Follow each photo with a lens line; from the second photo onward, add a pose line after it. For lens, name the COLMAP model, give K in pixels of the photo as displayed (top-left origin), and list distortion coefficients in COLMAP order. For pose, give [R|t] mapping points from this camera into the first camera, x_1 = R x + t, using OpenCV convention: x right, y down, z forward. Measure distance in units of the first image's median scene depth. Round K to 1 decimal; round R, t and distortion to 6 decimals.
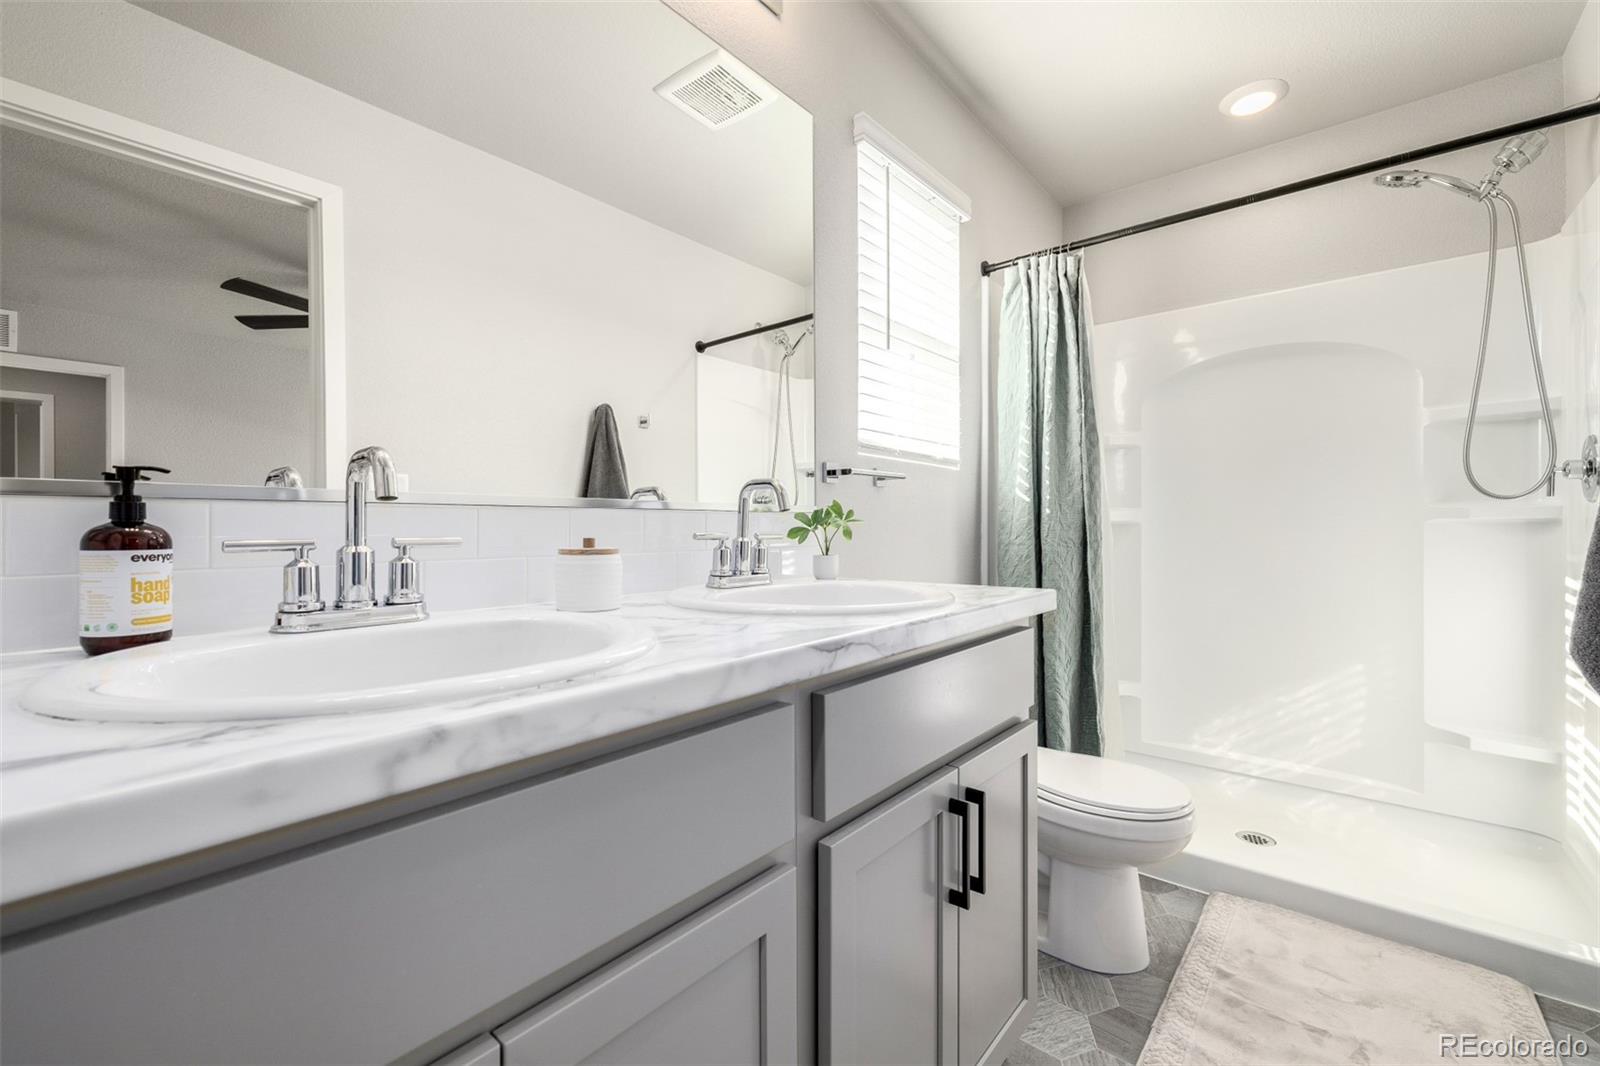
lens RADIAL K [[667.1, 0, 808.1], [0, 667.1, 528.9], [0, 0, 1]] dist [-0.002443, -0.000556]
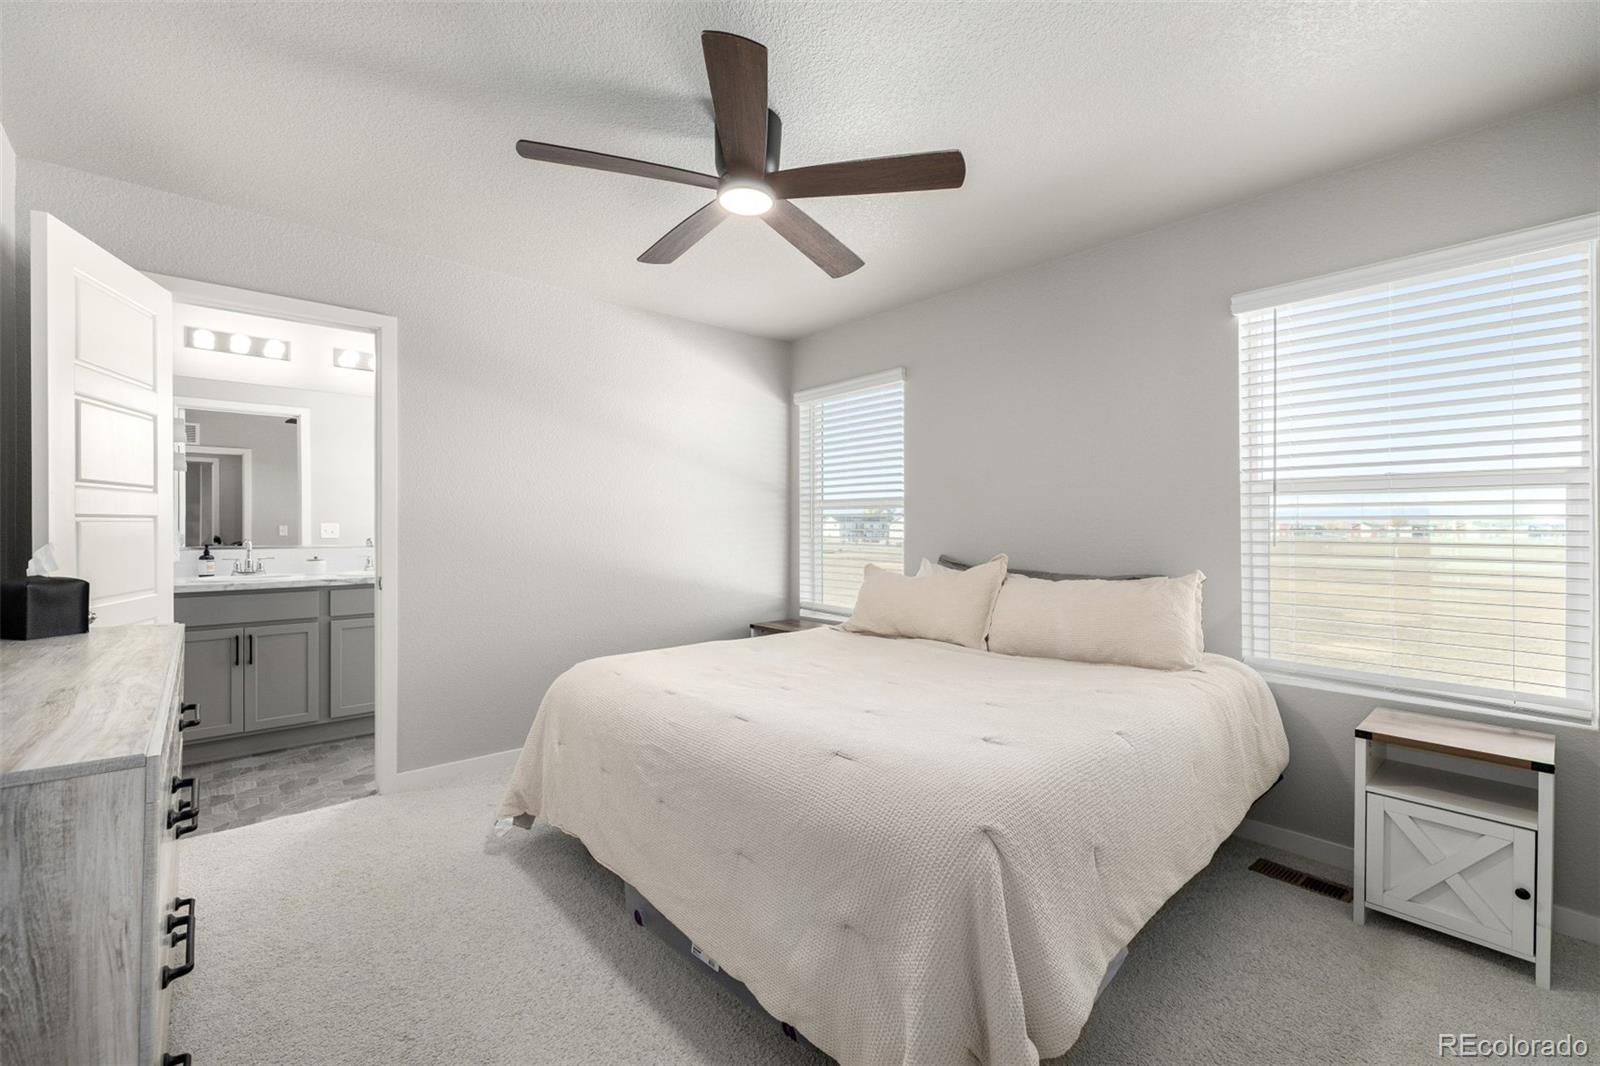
lens RADIAL K [[667.1, 0, 789.1], [0, 667.1, 527.5], [0, 0, 1]] dist [-0.002443, -0.000556]
pose [[0.988224, 0.004310, -0.152955, 4.420386], [-0.005113, 0.999975, -0.004856, -0.223921], [0.152930, 0.005580, 0.988221, -3.574437]]
